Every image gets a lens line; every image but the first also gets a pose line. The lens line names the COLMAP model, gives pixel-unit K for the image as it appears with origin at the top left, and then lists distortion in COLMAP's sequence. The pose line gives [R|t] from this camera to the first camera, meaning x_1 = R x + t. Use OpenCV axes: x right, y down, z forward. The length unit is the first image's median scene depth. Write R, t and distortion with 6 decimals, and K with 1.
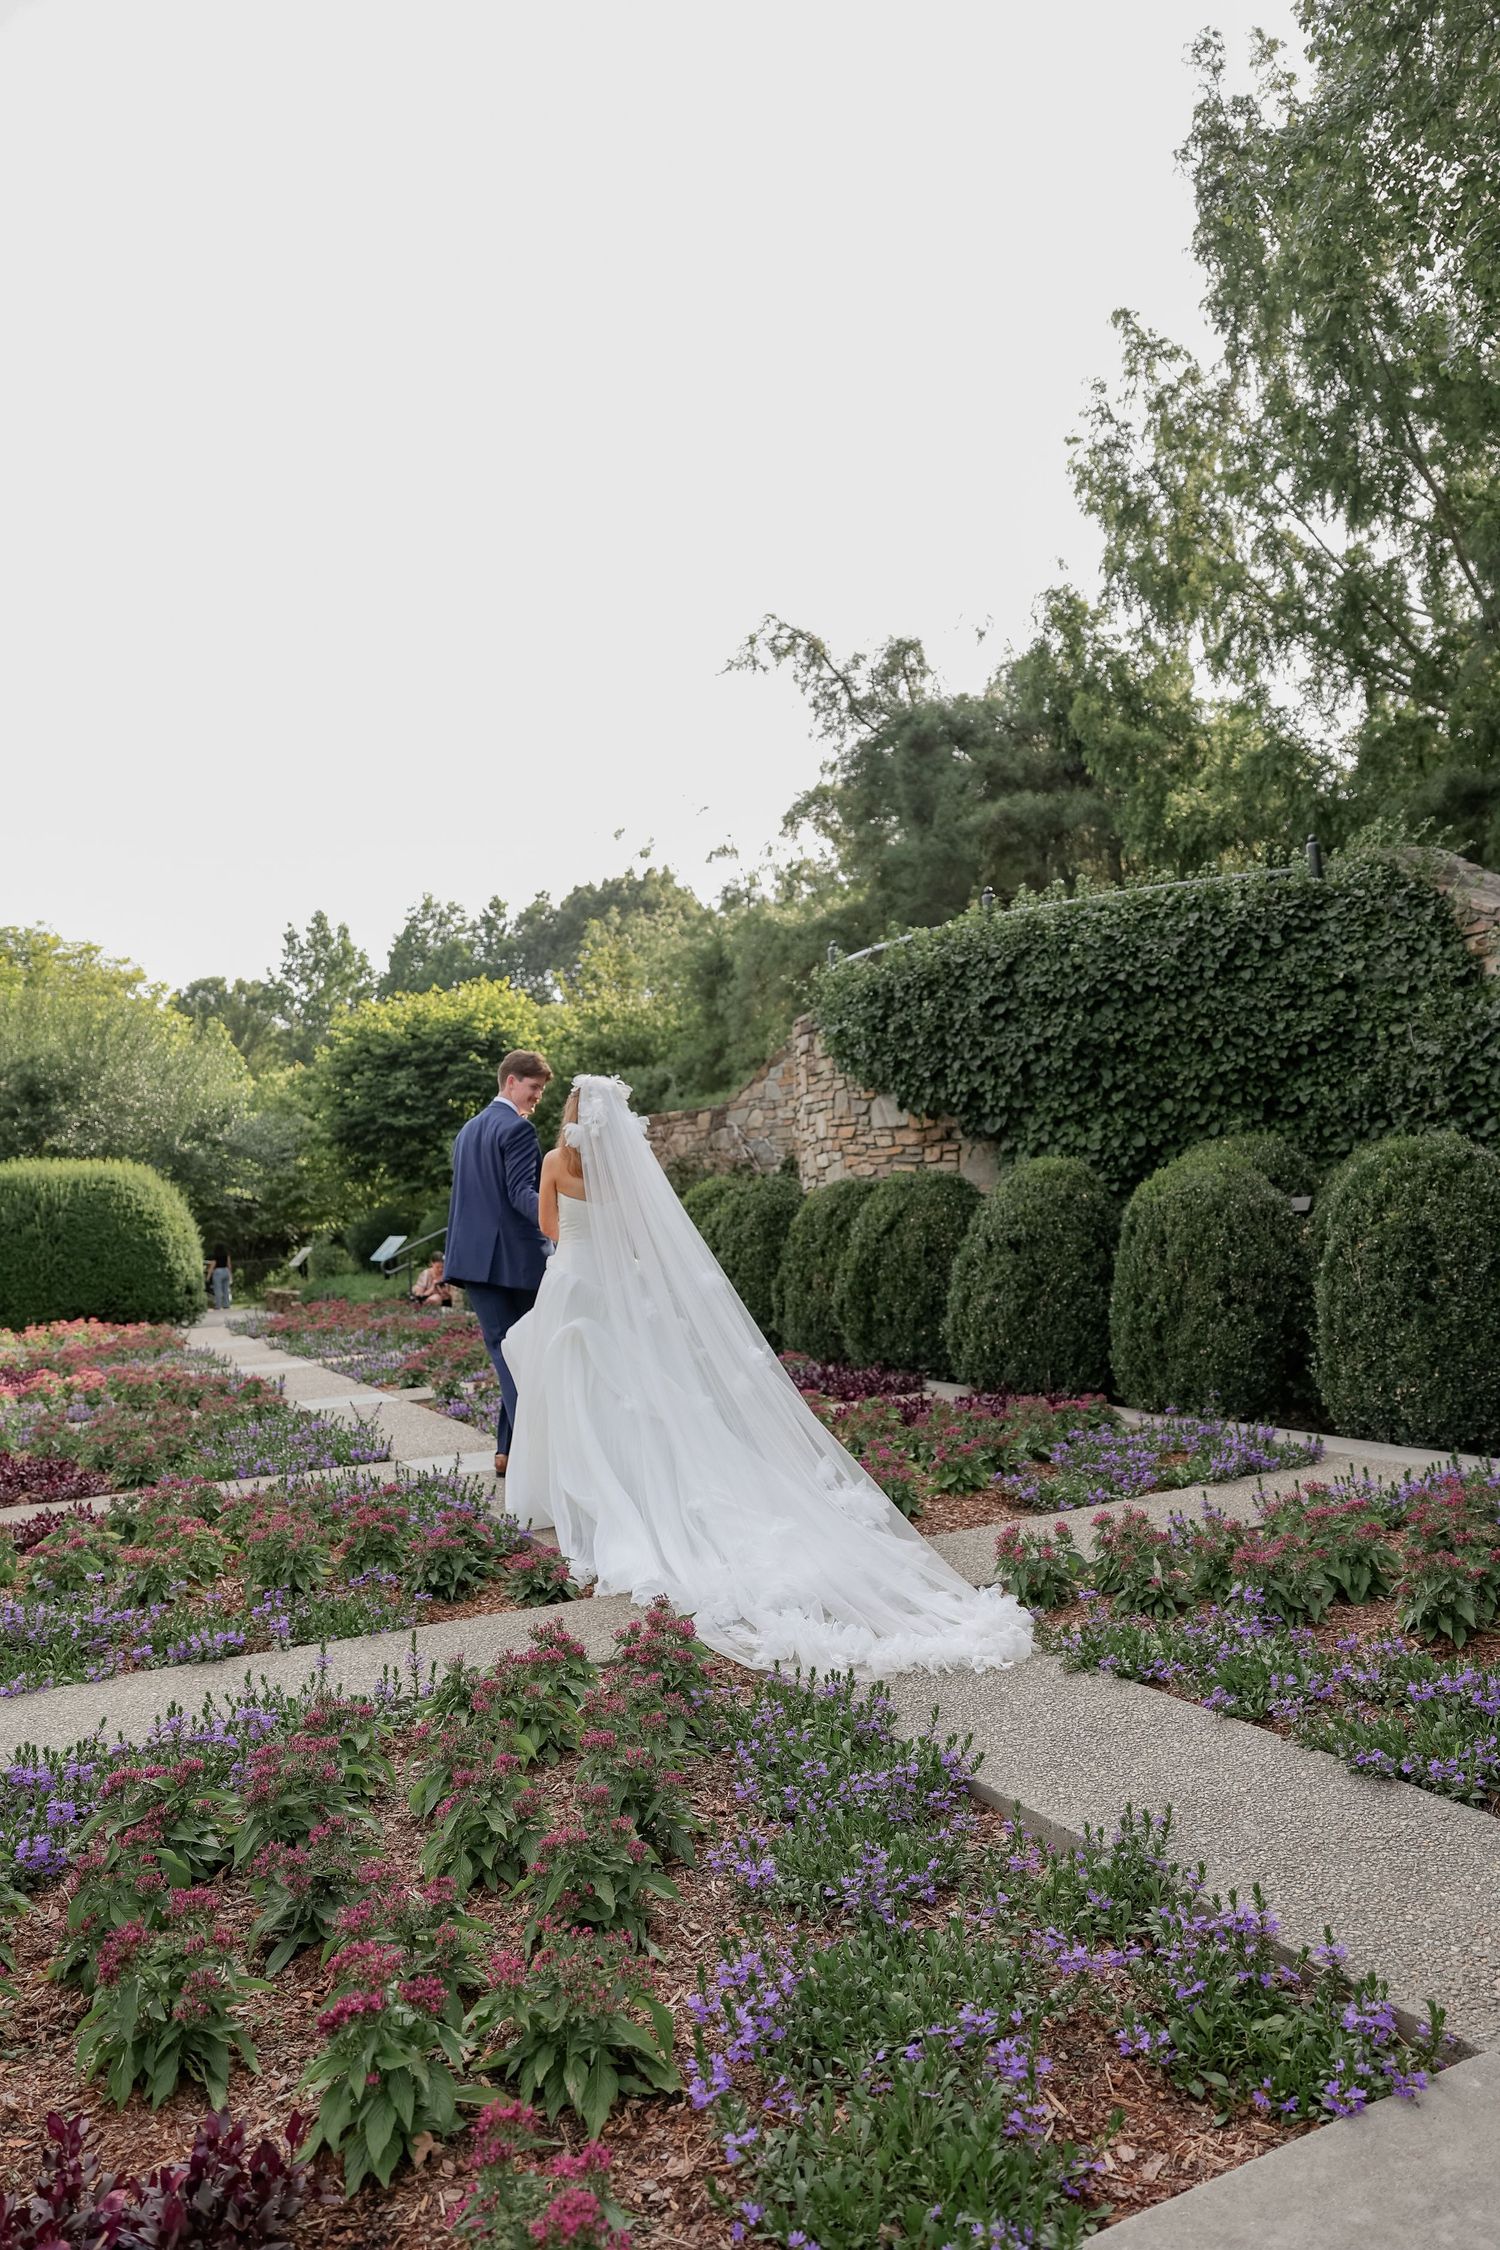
lens RADIAL K [[1540.6, 0, 751.1], [0, 1540.6, 1147.7], [0, 0, 1]] dist [-0.037483, 0.005370]
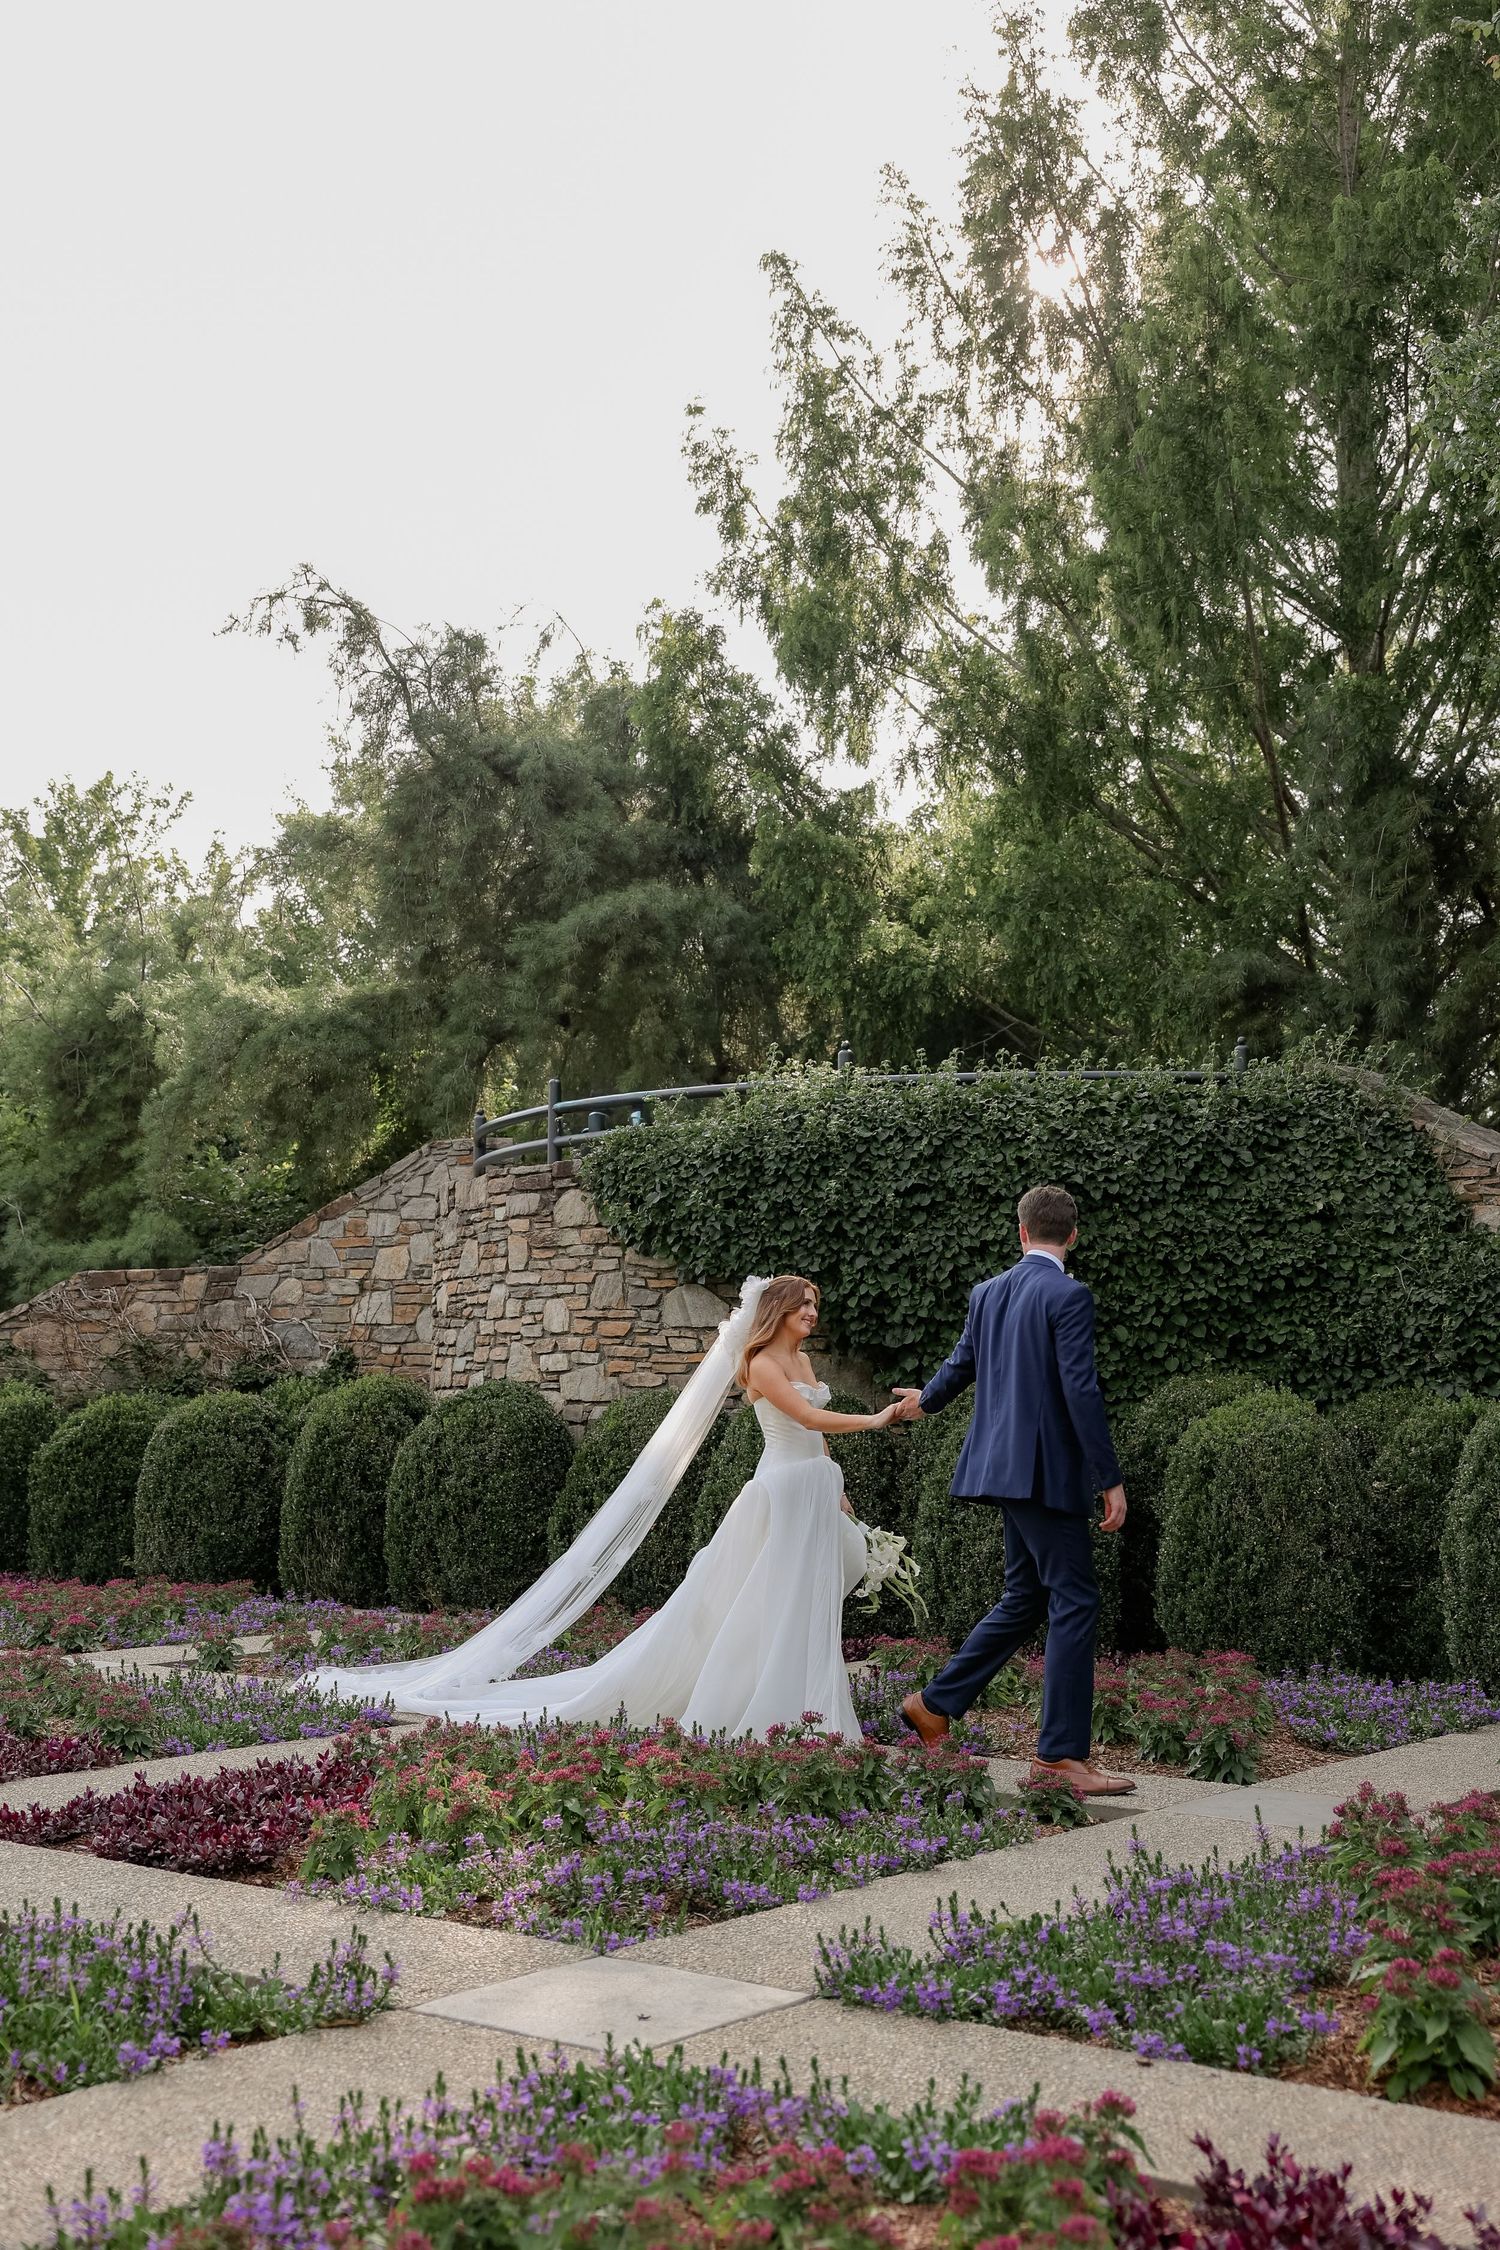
lens RADIAL K [[2434.8, 0, 748.9], [0, 2434.8, 1119.1], [0, 0, 1]] dist [0.053402, 0.000000]
pose [[0.915326, 0.111541, 0.386958, -0.470726], [-0.074126, 0.991125, -0.110351, 0.020420], [-0.395832, 0.072324, 0.915470, -0.186264]]
